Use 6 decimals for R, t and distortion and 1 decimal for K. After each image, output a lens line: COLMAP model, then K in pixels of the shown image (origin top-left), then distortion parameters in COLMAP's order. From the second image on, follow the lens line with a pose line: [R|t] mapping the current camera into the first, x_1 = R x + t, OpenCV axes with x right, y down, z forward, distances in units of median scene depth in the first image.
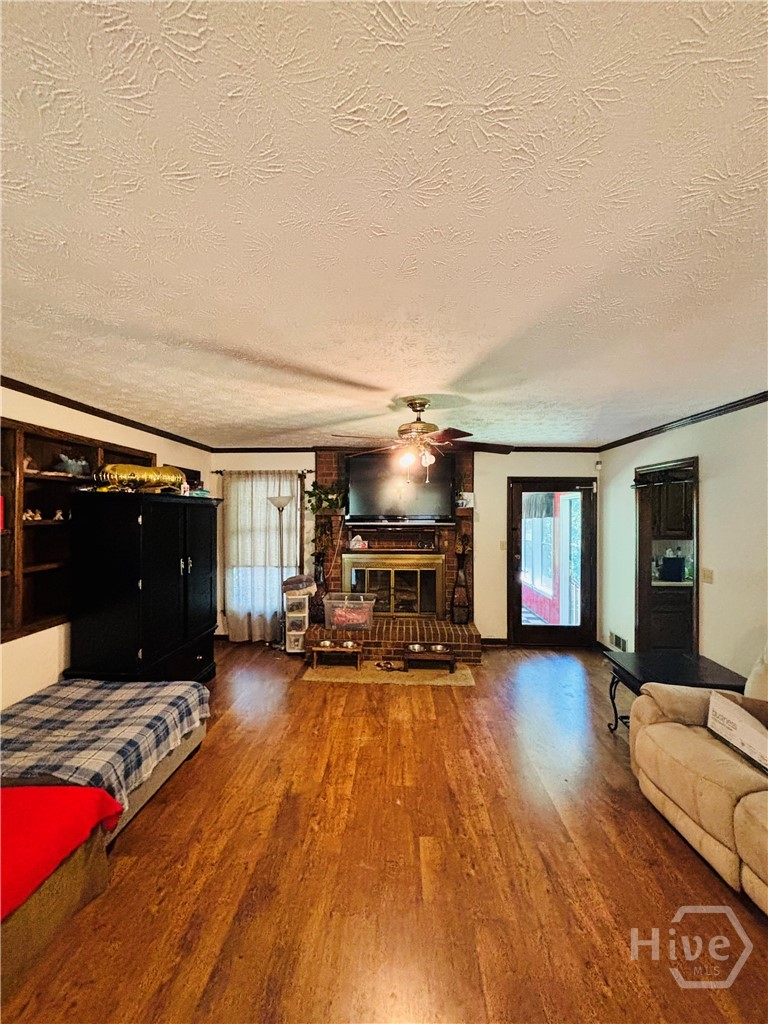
lens RADIAL K [[413.5, 0, 387.4], [0, 413.5, 510.5], [0, 0, 1]] dist [-0.002905, 0.000941]
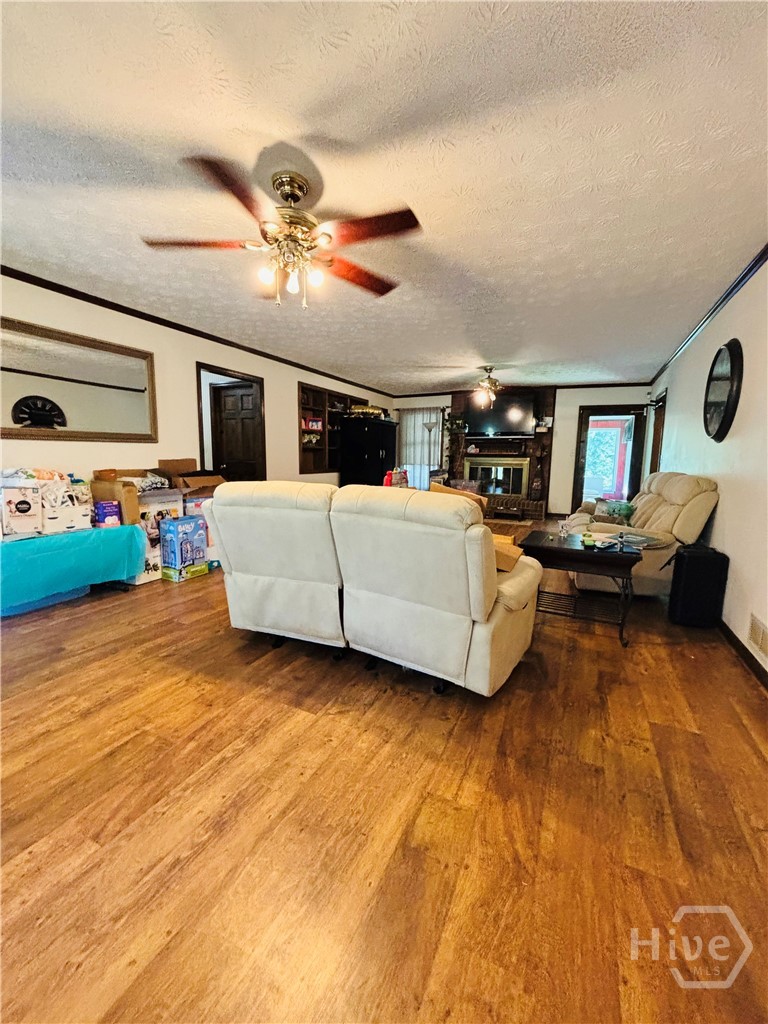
lens RADIAL K [[413.5, 0, 375.5], [0, 413.5, 520.5], [0, 0, 1]] dist [-0.002905, 0.000941]
pose [[0.908440, 0.075397, -0.411159, 0.282048], [-0.009846, 0.987186, 0.159273, 0.099672], [0.417899, -0.140642, 0.897541, -0.720976]]
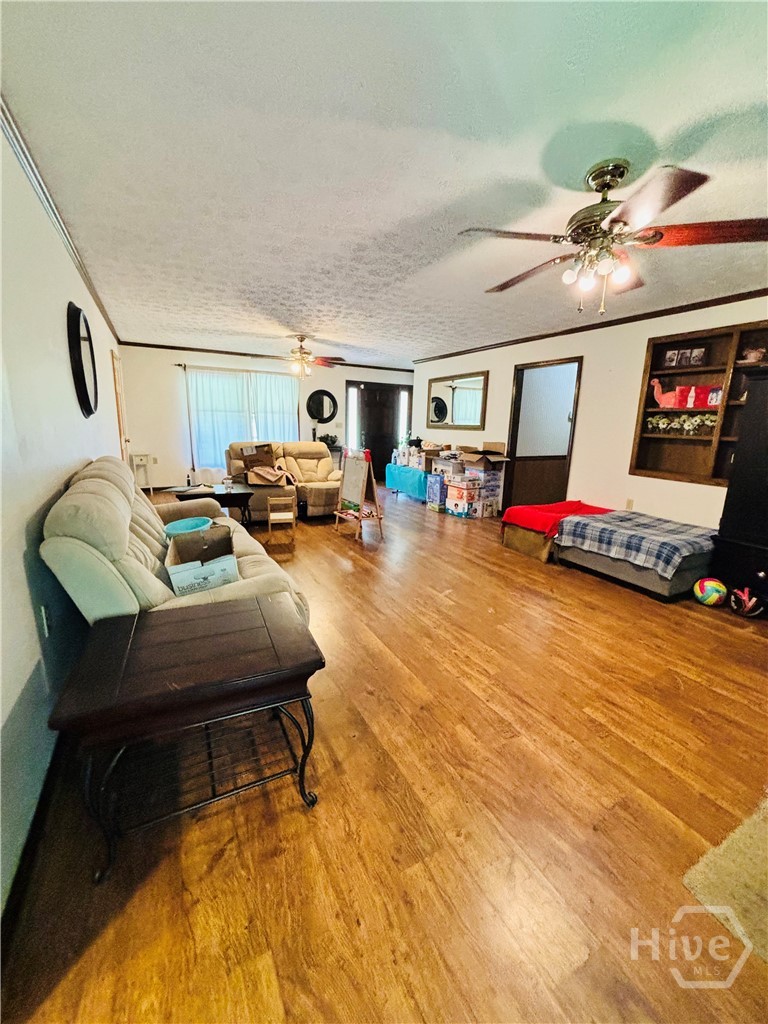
lens RADIAL K [[413.5, 0, 378.7], [0, 413.5, 505.5], [0, 0, 1]] dist [-0.002905, 0.000941]
pose [[-0.865251, 0.079349, -0.495019, 0.431212], [-0.024171, 0.979644, 0.199281, 0.064296], [0.500756, 0.184393, -0.845720, 0.863019]]
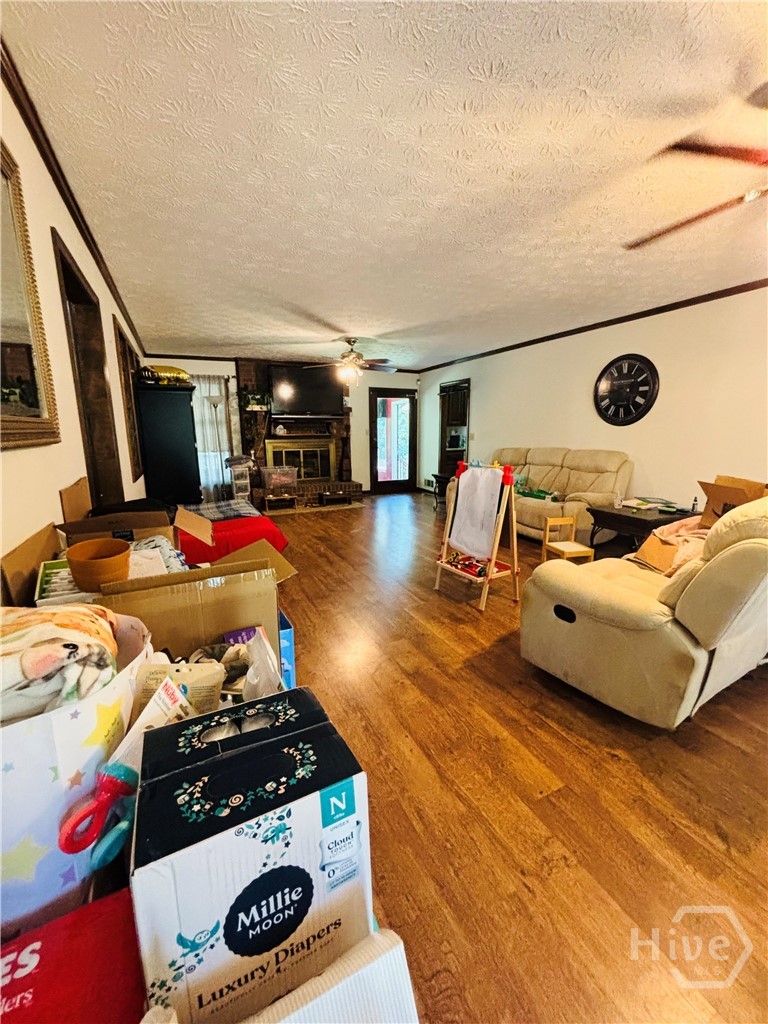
lens RADIAL K [[413.5, 0, 385.6], [0, 413.5, 528.4], [0, 0, 1]] dist [-0.002905, 0.000941]
pose [[0.883129, -0.117559, 0.454161, -0.439013], [0.008005, 0.971729, 0.235965, 0.072161], [-0.469061, -0.204752, 0.859103, -0.494793]]
